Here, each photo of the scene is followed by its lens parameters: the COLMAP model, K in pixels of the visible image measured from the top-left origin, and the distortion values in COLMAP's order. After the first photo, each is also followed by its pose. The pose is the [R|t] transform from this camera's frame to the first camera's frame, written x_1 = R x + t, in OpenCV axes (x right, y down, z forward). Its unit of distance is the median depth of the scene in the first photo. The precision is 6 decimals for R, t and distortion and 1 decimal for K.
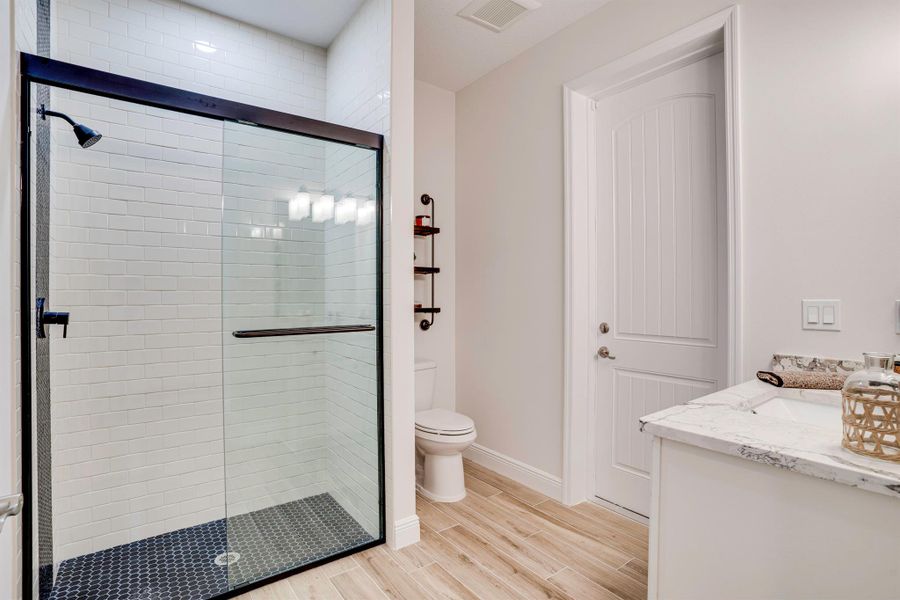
lens RADIAL K [[439.2, 0, 448.5], [0, 439.2, 294.8], [0, 0, 1]] dist [-0.074324, 0.031371]
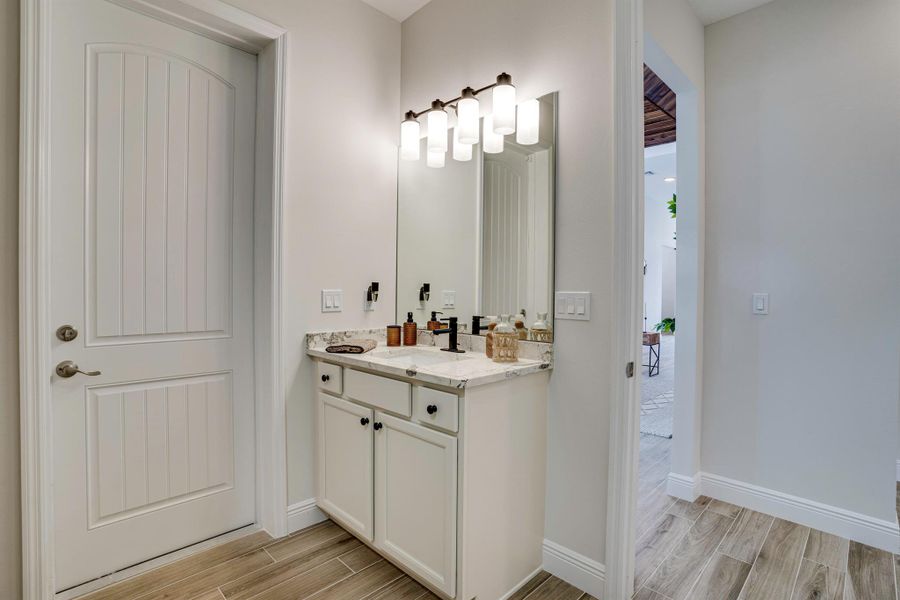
lens RADIAL K [[439.2, 0, 448.5], [0, 439.2, 294.8], [0, 0, 1]] dist [-0.074324, 0.031371]
pose [[-0.141353, -0.010939, 0.989899, -0.490870], [-0.008070, 0.999918, 0.009898, 0.008474], [-0.989926, -0.006589, -0.141430, 0.683209]]
